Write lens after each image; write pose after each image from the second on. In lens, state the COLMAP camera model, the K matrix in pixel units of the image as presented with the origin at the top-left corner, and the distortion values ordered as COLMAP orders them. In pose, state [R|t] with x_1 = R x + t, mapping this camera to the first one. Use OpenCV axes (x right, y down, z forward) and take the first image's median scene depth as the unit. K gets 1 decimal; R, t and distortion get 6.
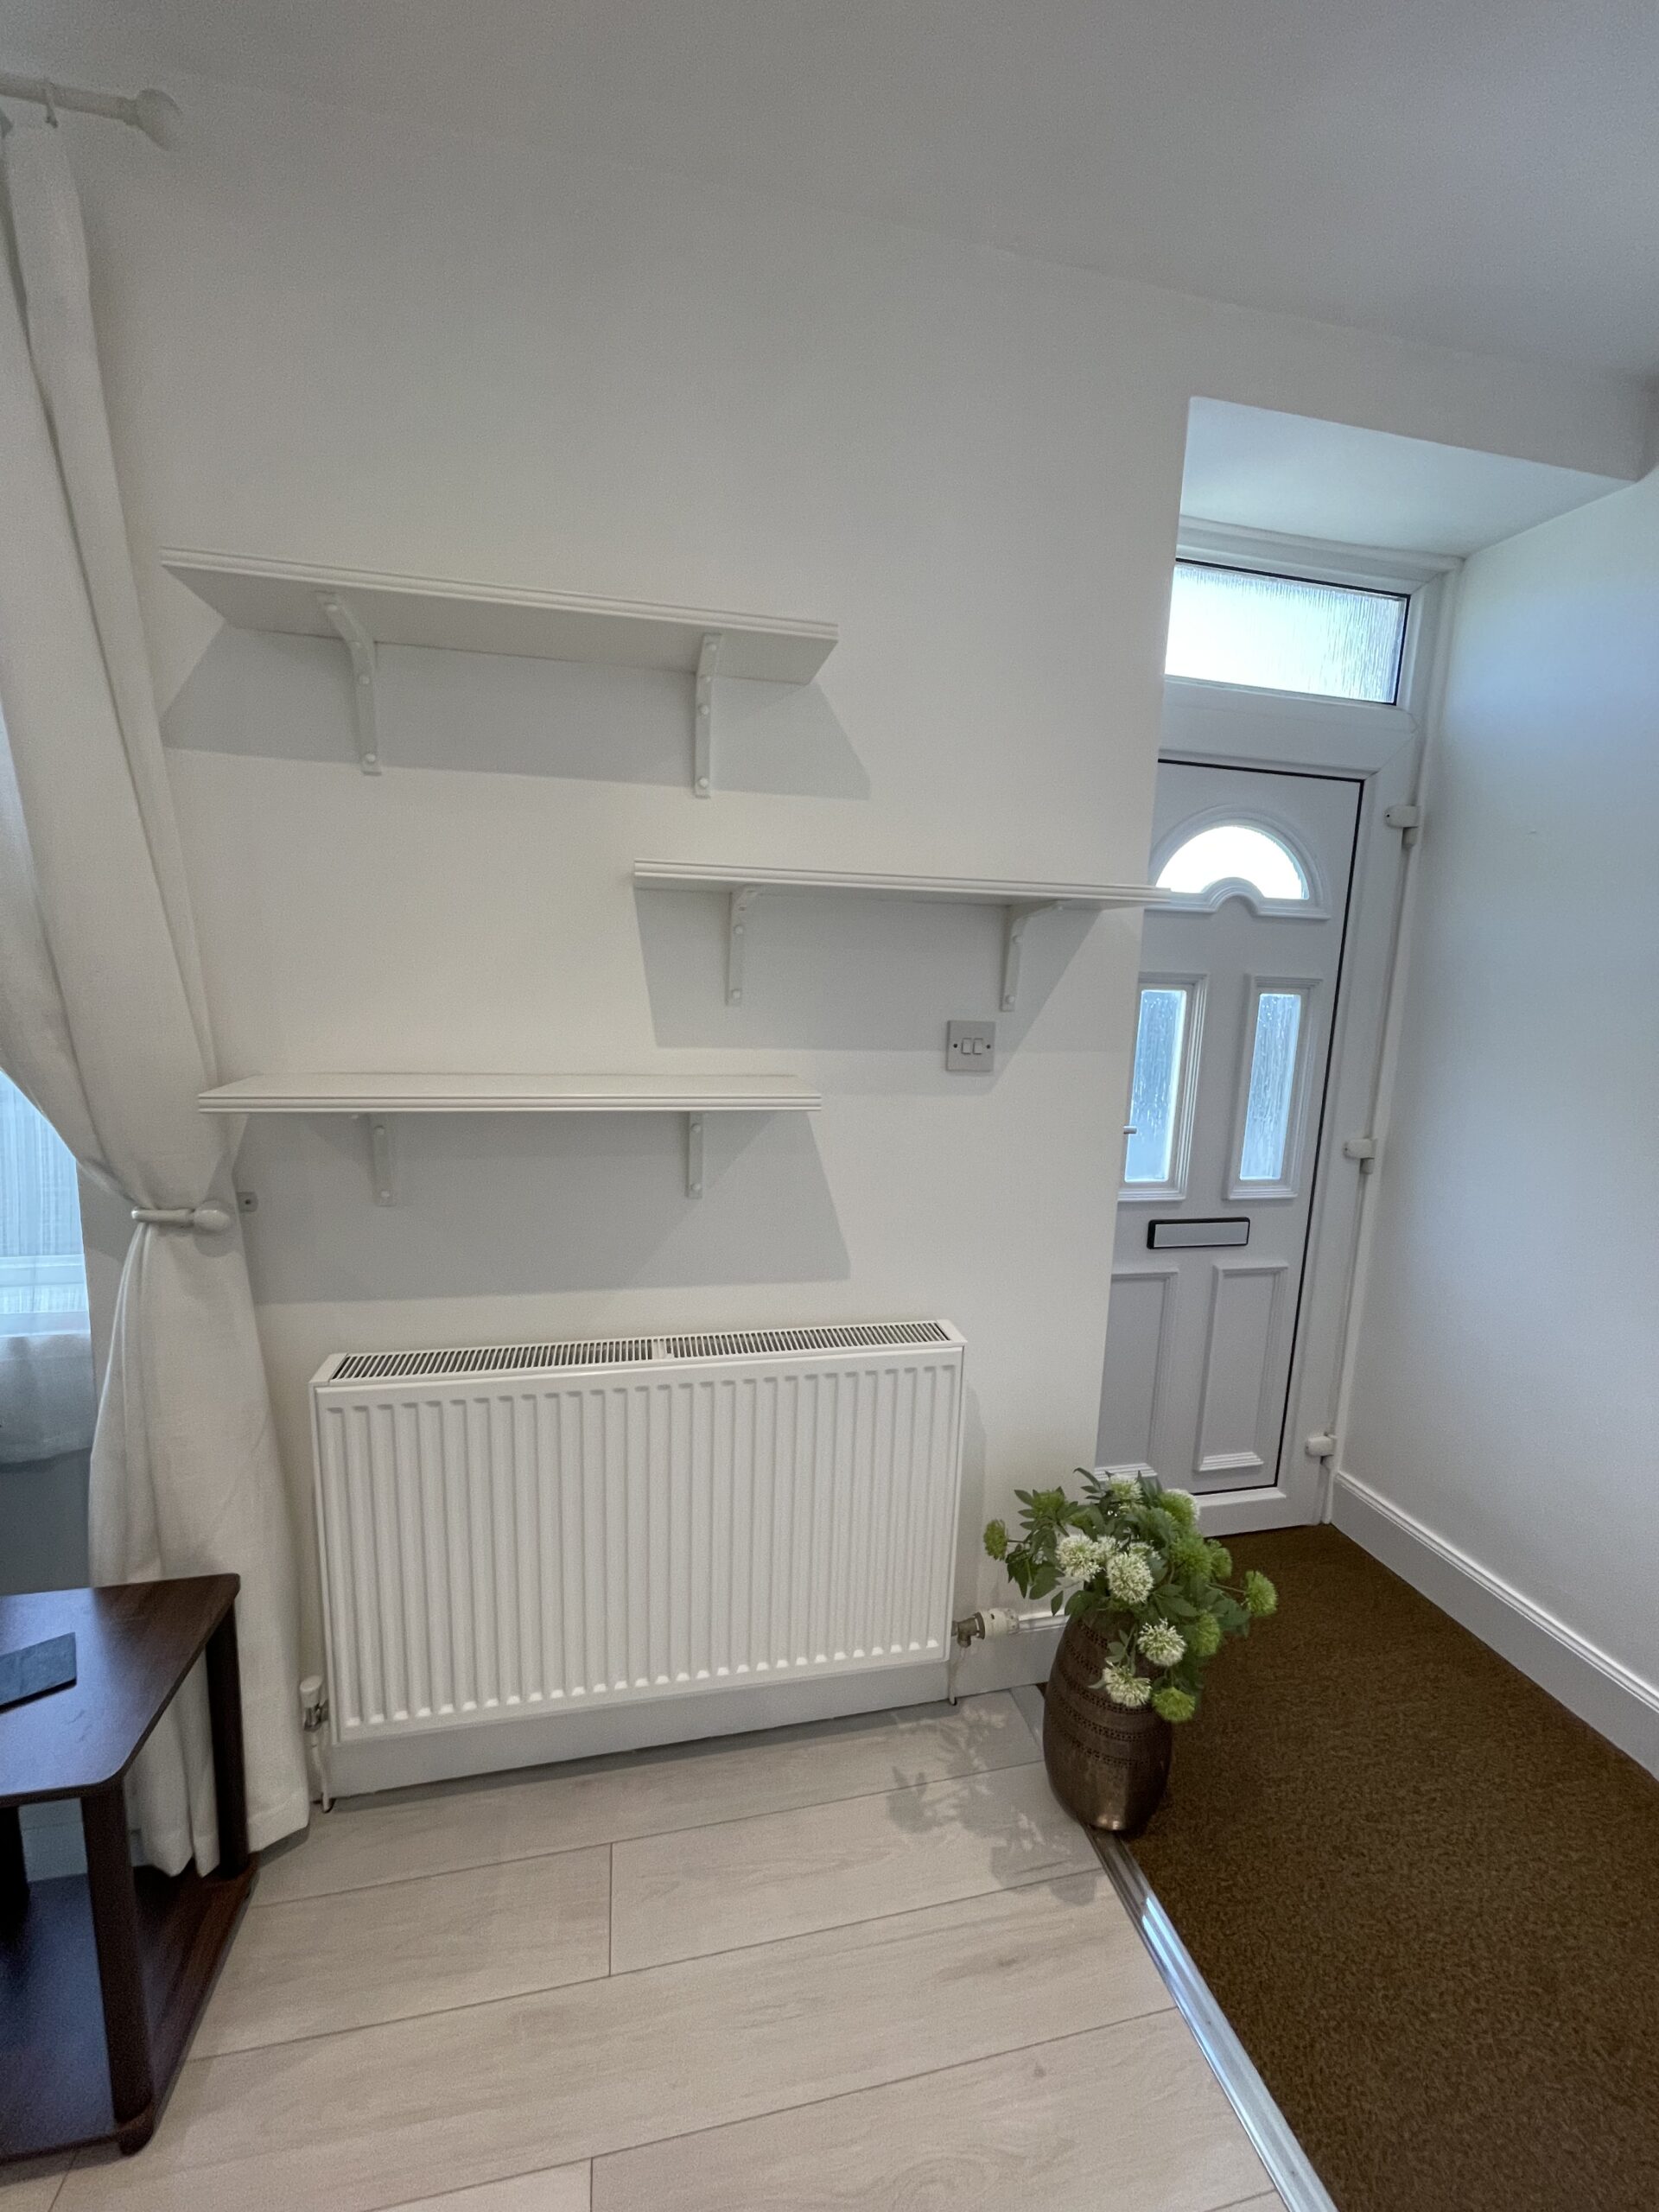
lens RADIAL K [[904.0, 0, 831.8], [0, 904.0, 1109.3], [0, 0, 1]] dist [0.005371, -0.002089]
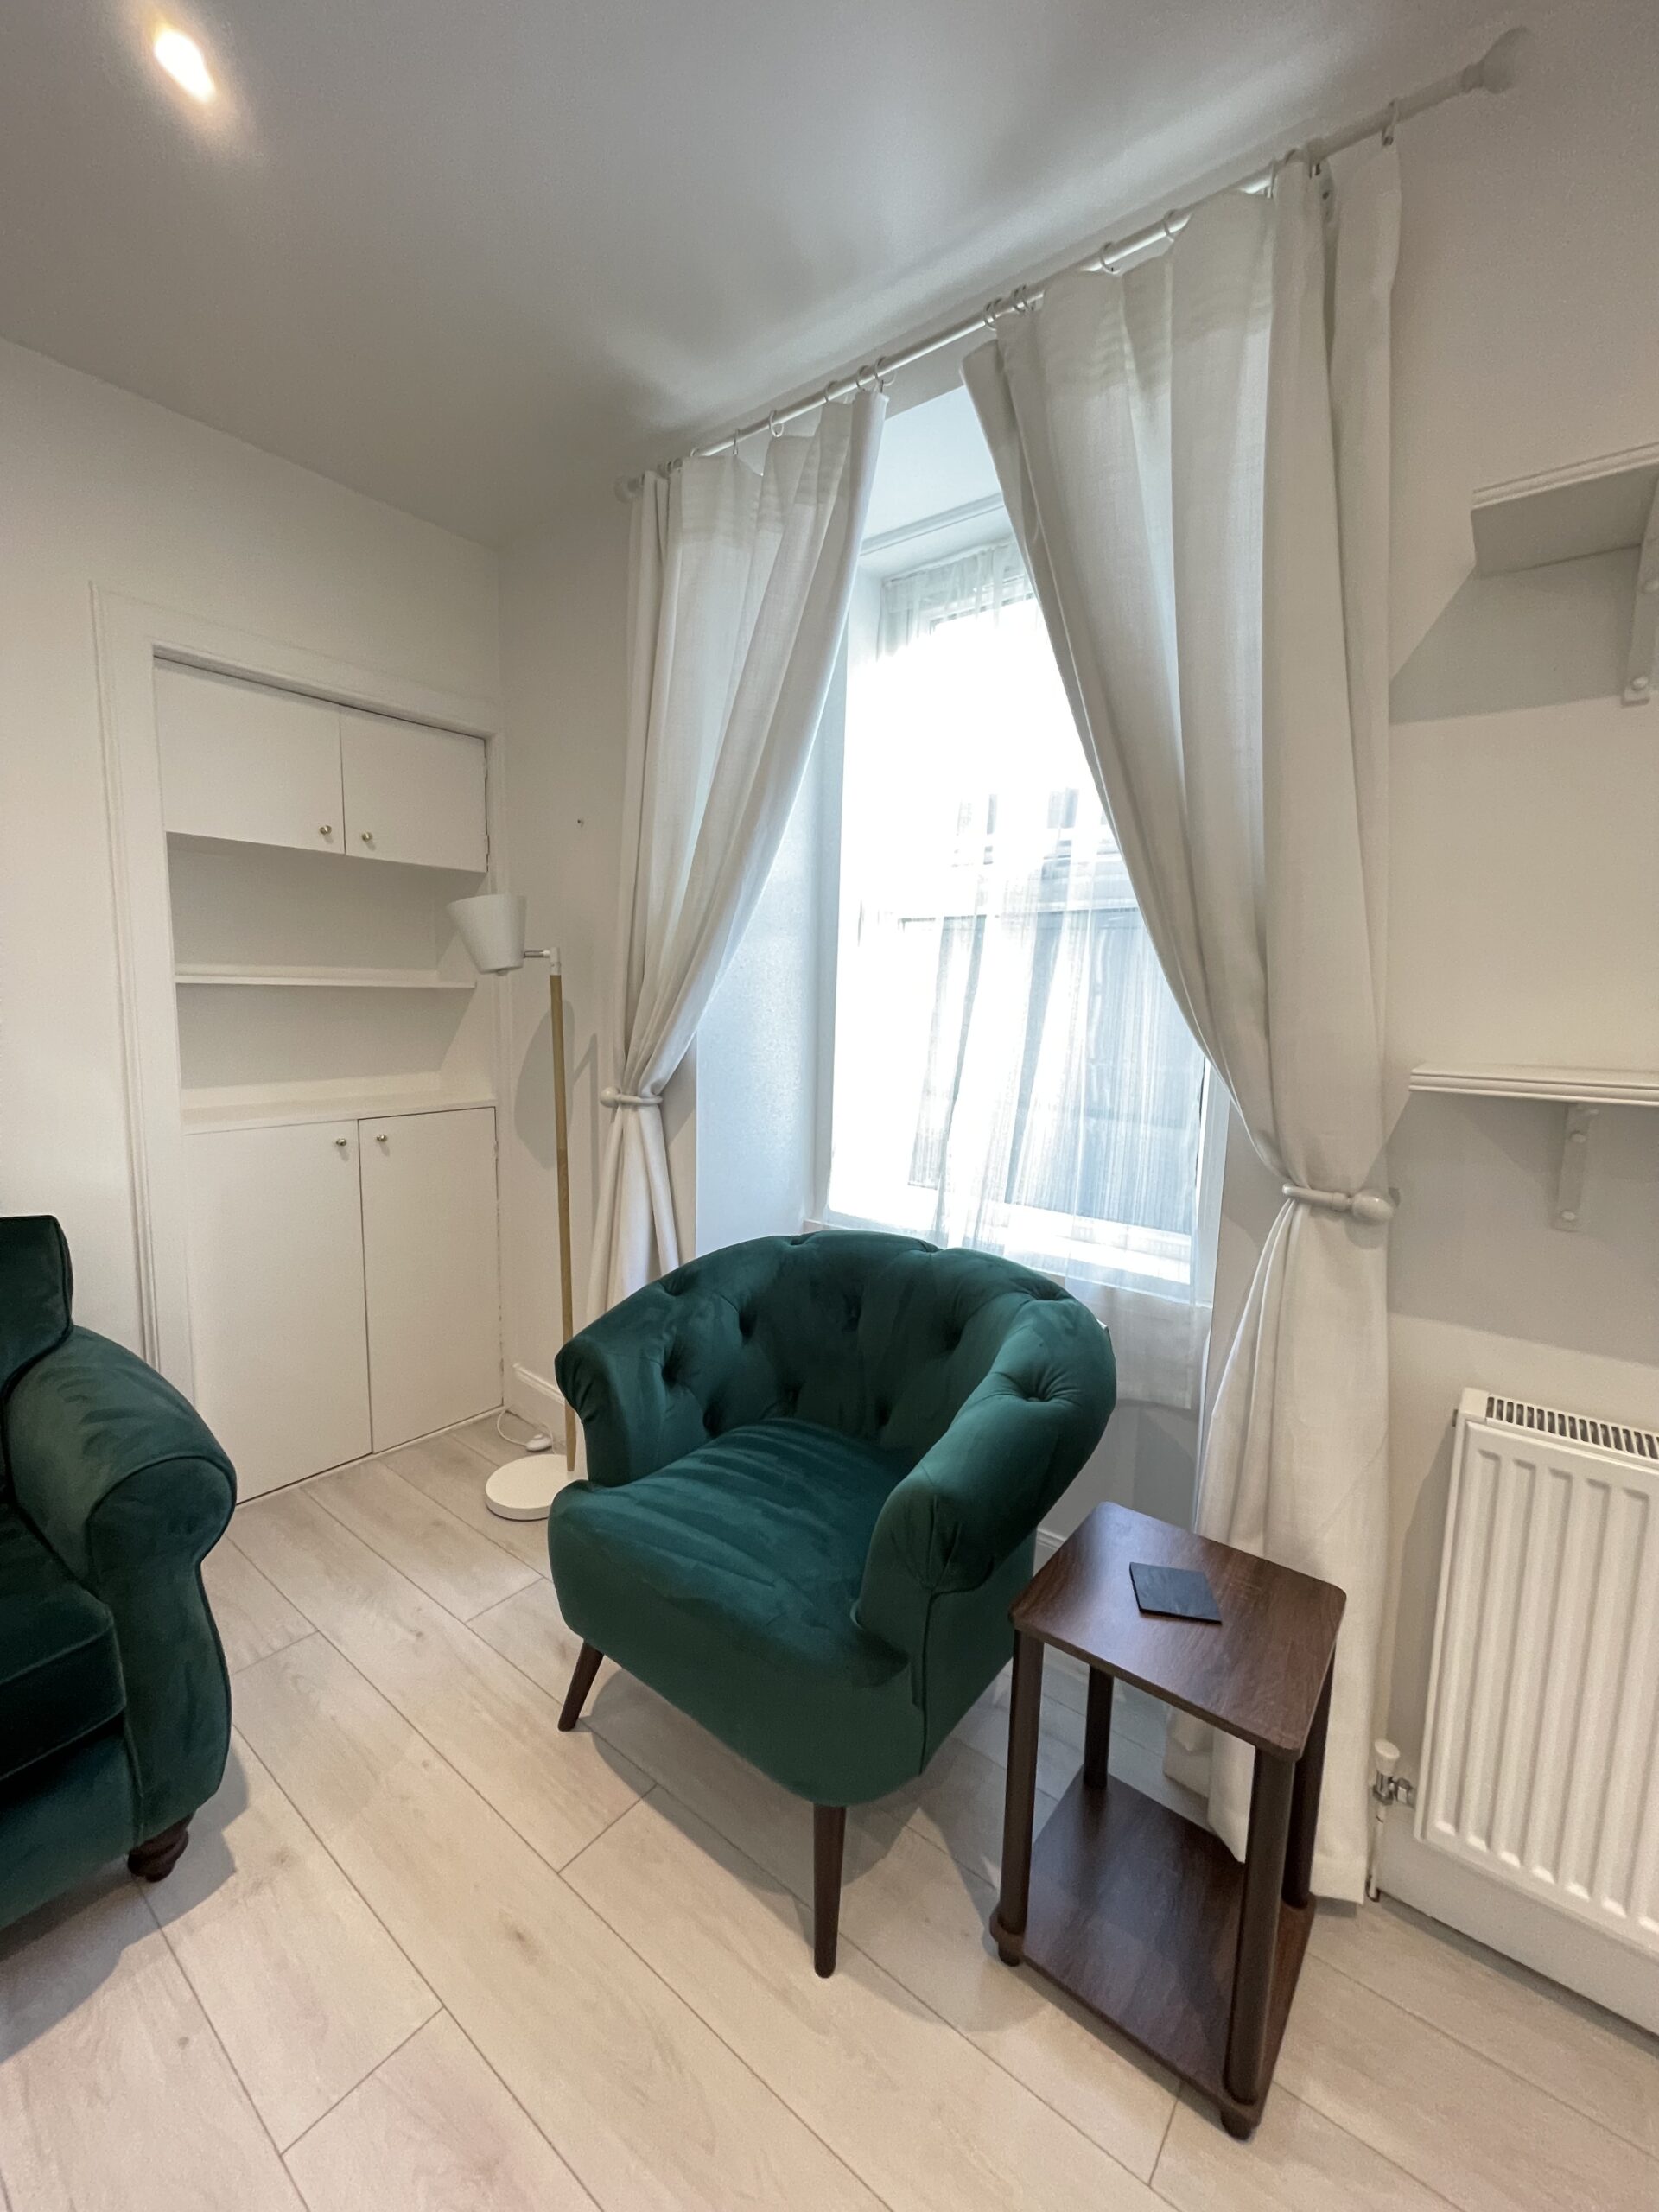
lens RADIAL K [[904.0, 0, 816.7], [0, 904.0, 1105.7], [0, 0, 1]] dist [0.005371, -0.002089]
pose [[0.624455, 0.076746, -0.777281, -0.308233], [-0.122126, 0.992515, -0.000116, 0.083827], [0.771454, 0.094999, 0.629154, -0.056232]]
